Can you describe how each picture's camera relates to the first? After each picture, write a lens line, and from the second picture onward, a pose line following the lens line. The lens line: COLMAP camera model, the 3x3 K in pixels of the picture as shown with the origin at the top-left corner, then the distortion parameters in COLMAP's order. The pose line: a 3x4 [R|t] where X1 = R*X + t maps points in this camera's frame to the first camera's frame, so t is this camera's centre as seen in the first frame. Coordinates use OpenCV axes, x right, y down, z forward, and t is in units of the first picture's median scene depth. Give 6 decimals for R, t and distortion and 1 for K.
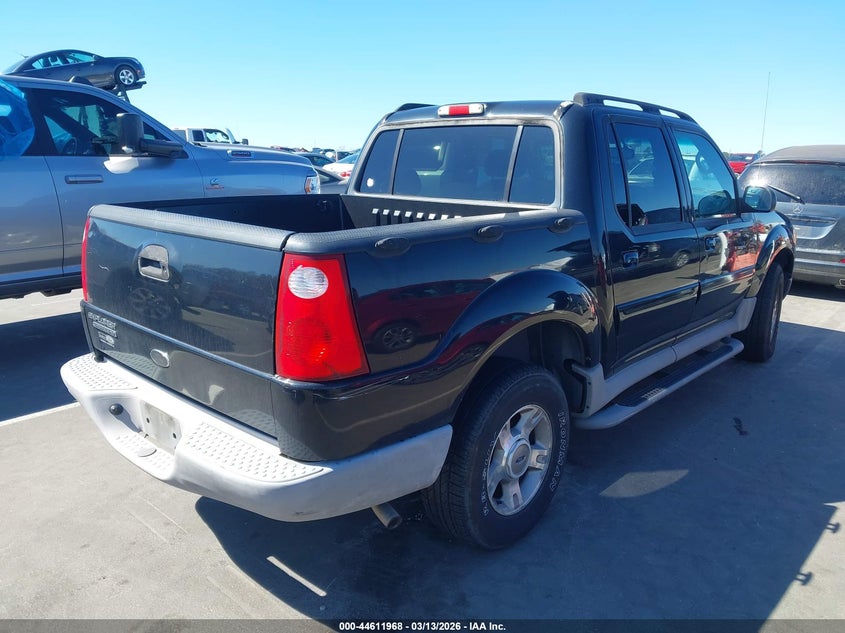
lens RADIAL K [[670.2, 0, 422.5], [0, 670.2, 316.5], [0, 0, 1]] dist [-0.010876, -0.008725]
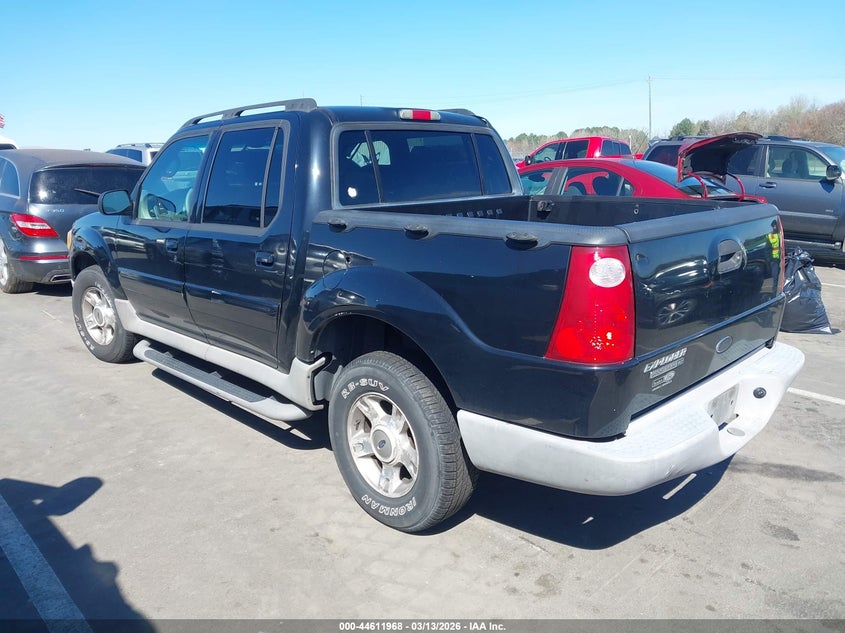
lens RADIAL K [[670.2, 0, 422.5], [0, 670.2, 316.5], [0, 0, 1]] dist [-0.010876, -0.008725]
pose [[0.014882, -0.243401, 0.969811, -1.171131], [0.229346, 0.944891, 0.233627, -0.289752], [-0.973231, 0.218946, 0.069885, 1.127274]]
